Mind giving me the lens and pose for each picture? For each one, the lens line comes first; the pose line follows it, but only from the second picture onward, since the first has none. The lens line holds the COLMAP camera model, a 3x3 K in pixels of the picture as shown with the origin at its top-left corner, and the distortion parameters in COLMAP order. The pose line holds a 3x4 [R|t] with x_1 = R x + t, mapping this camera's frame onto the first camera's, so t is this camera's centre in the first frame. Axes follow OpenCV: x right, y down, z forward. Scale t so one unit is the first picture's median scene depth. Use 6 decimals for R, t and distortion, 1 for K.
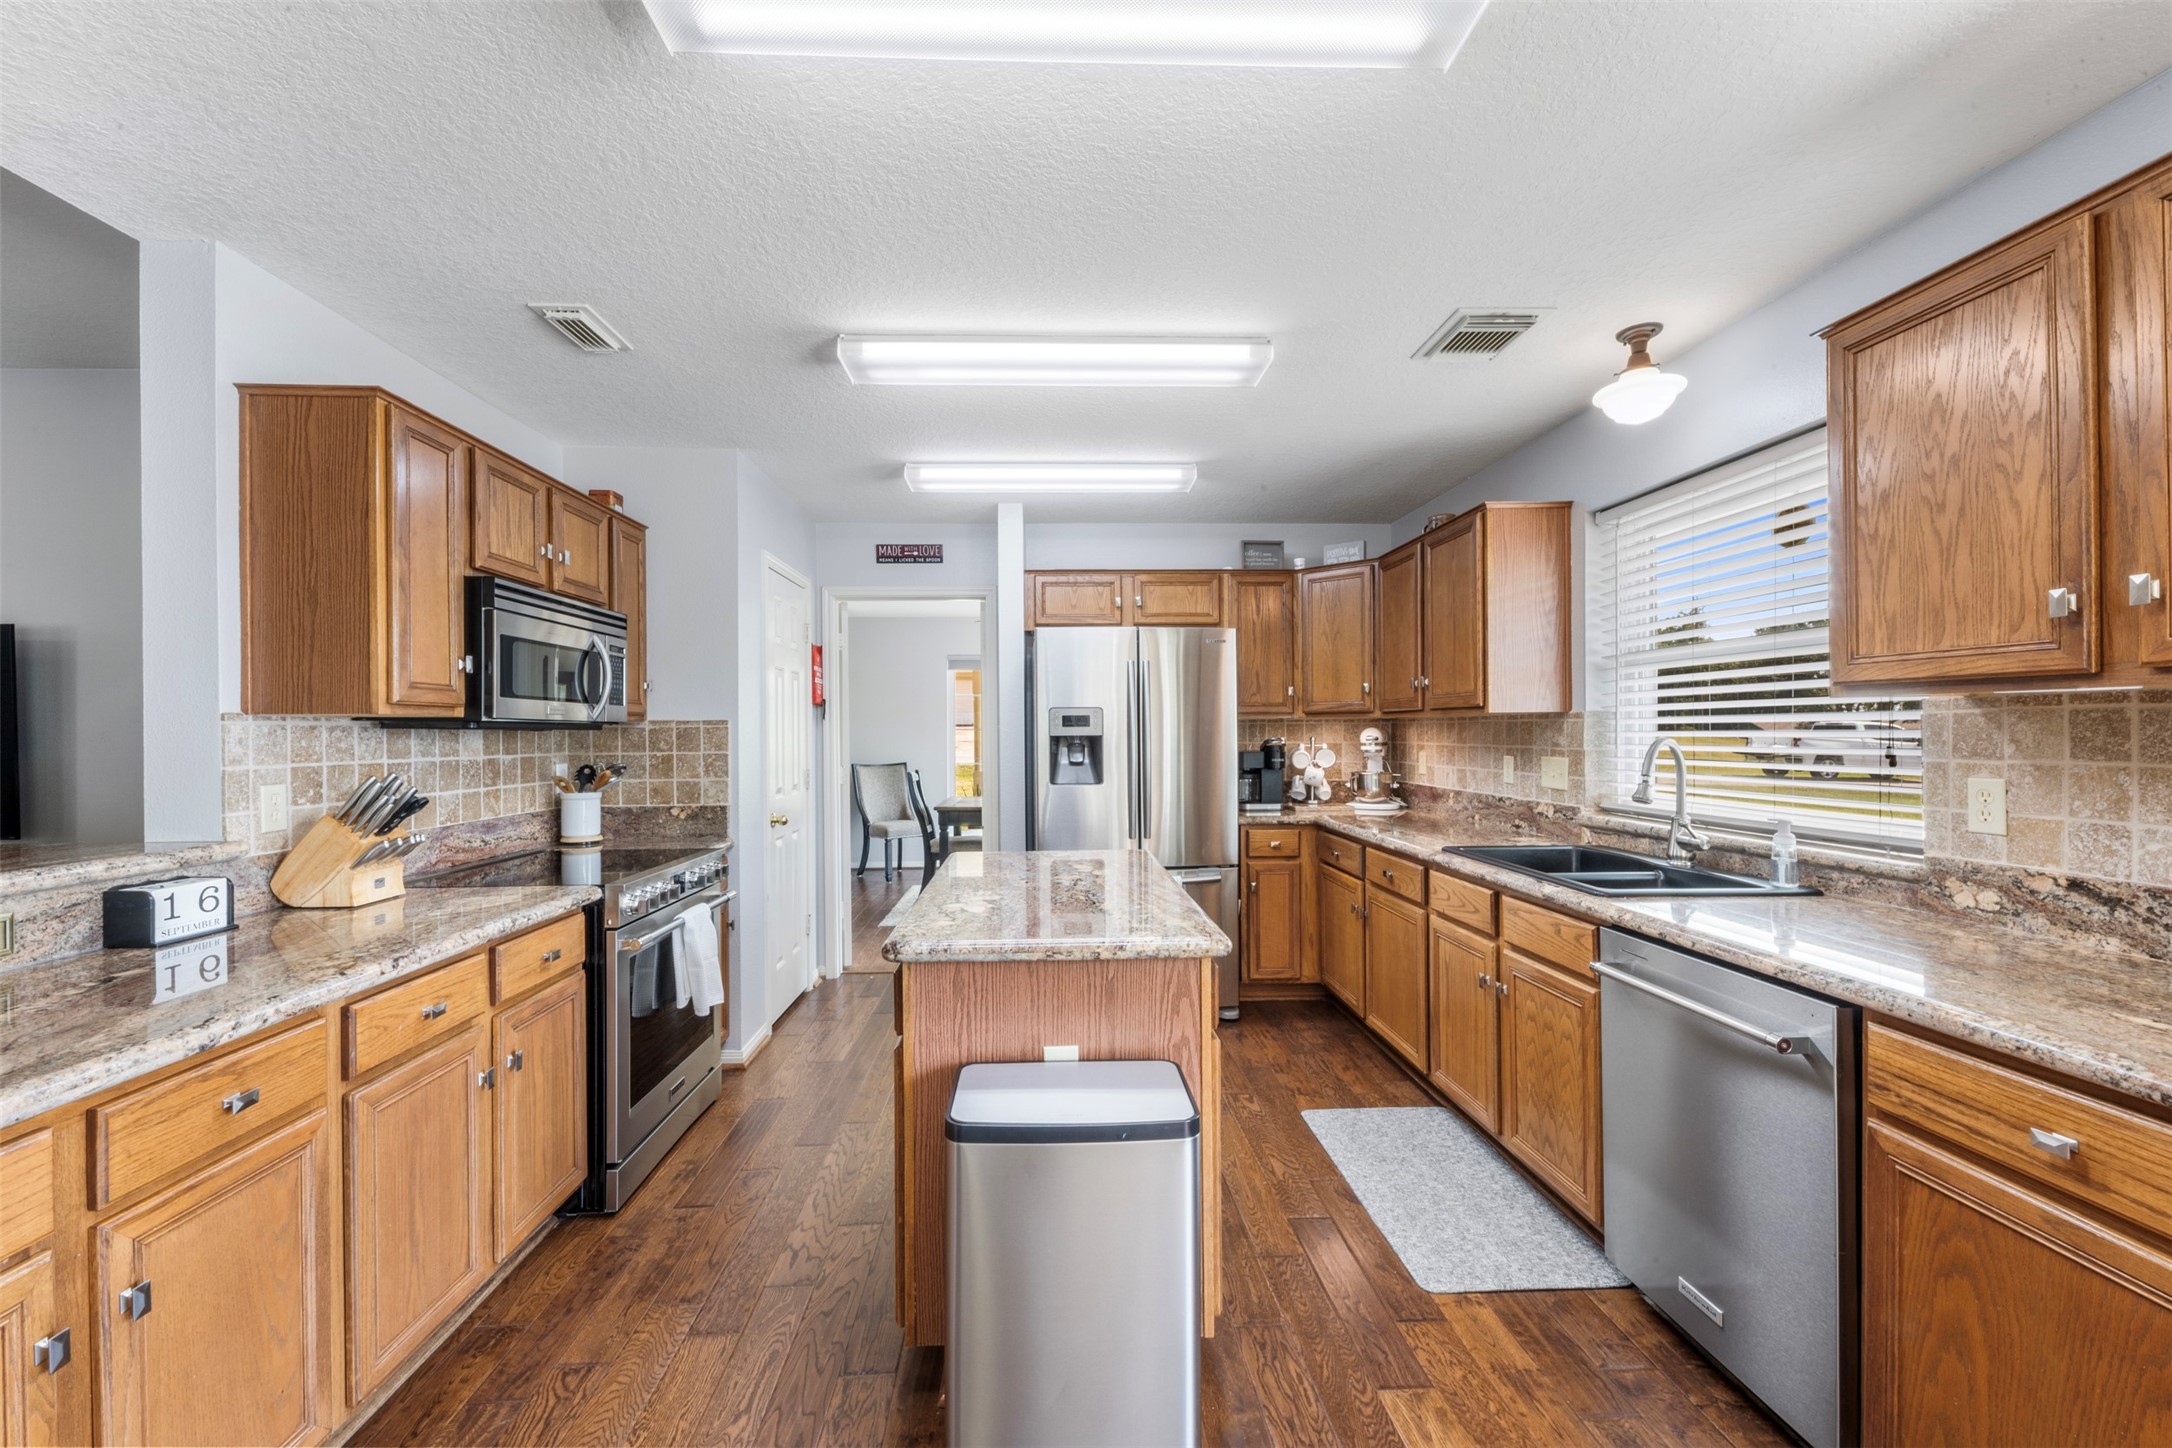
lens RADIAL K [[863.2, 0, 1071.4], [0, 863.2, 736.5], [0, 0, 1]] dist [0.001984, -0.000293]
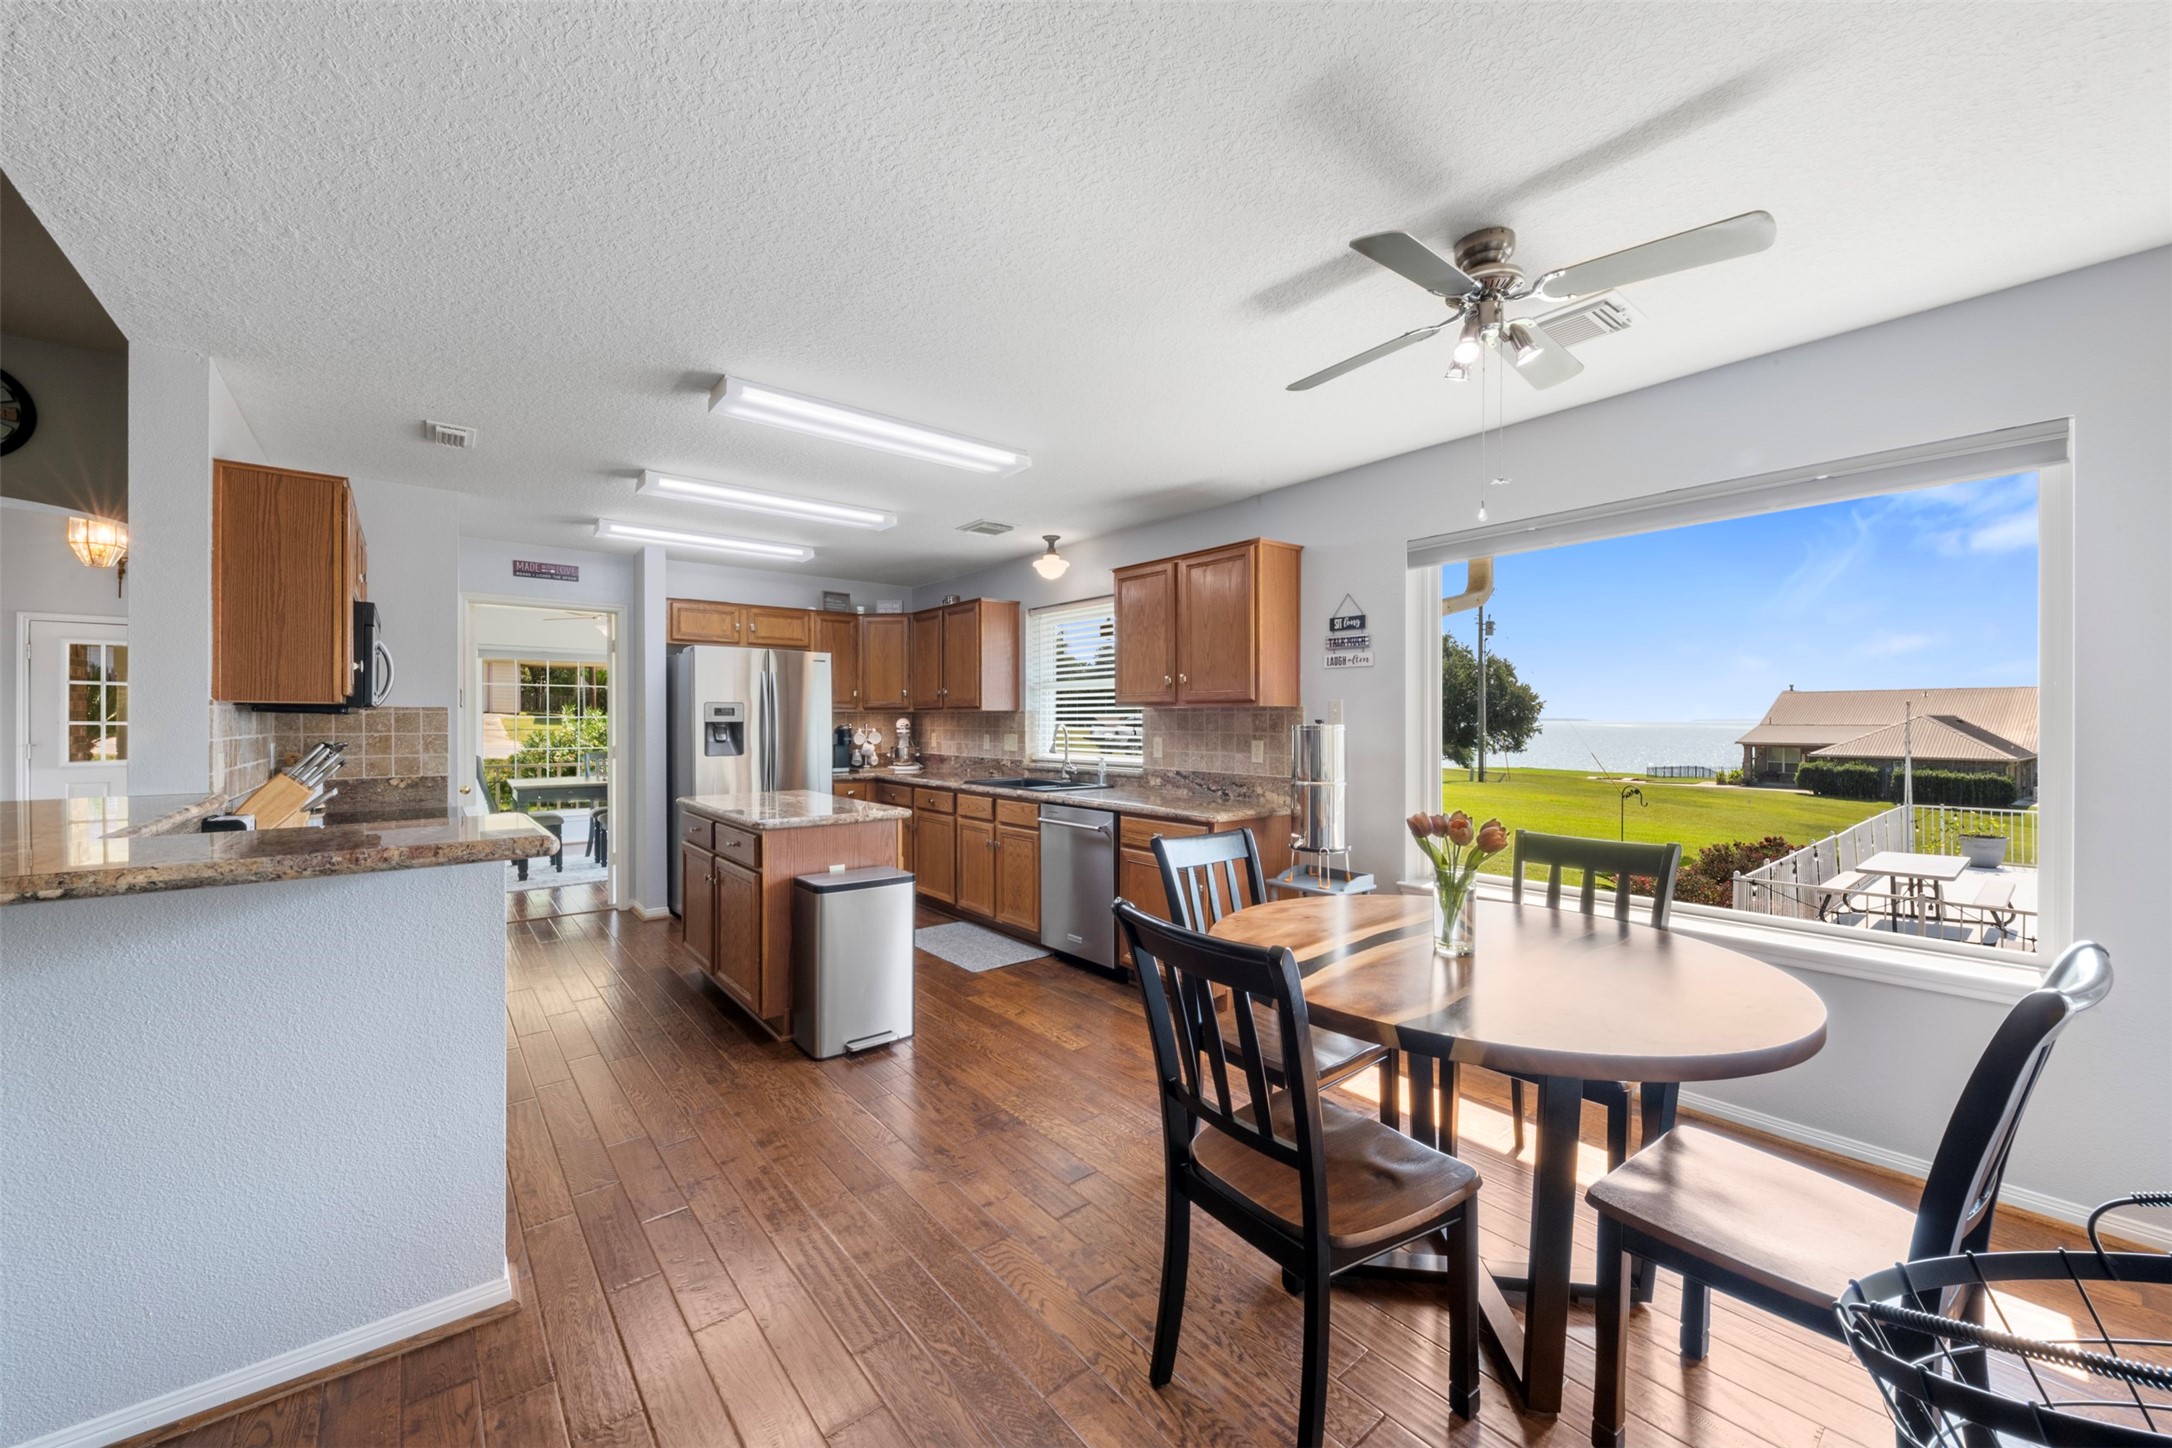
lens RADIAL K [[824.4, 0, 1086.0], [0, 824.4, 724.0], [0, 0, 1]] dist [0.000083, -0.000006]
pose [[0.793290, 0.004588, 0.608826, -0.422360], [-0.002641, 0.999988, -0.004093, 0.008062], [-0.608838, 0.001639, 0.793293, -0.550080]]
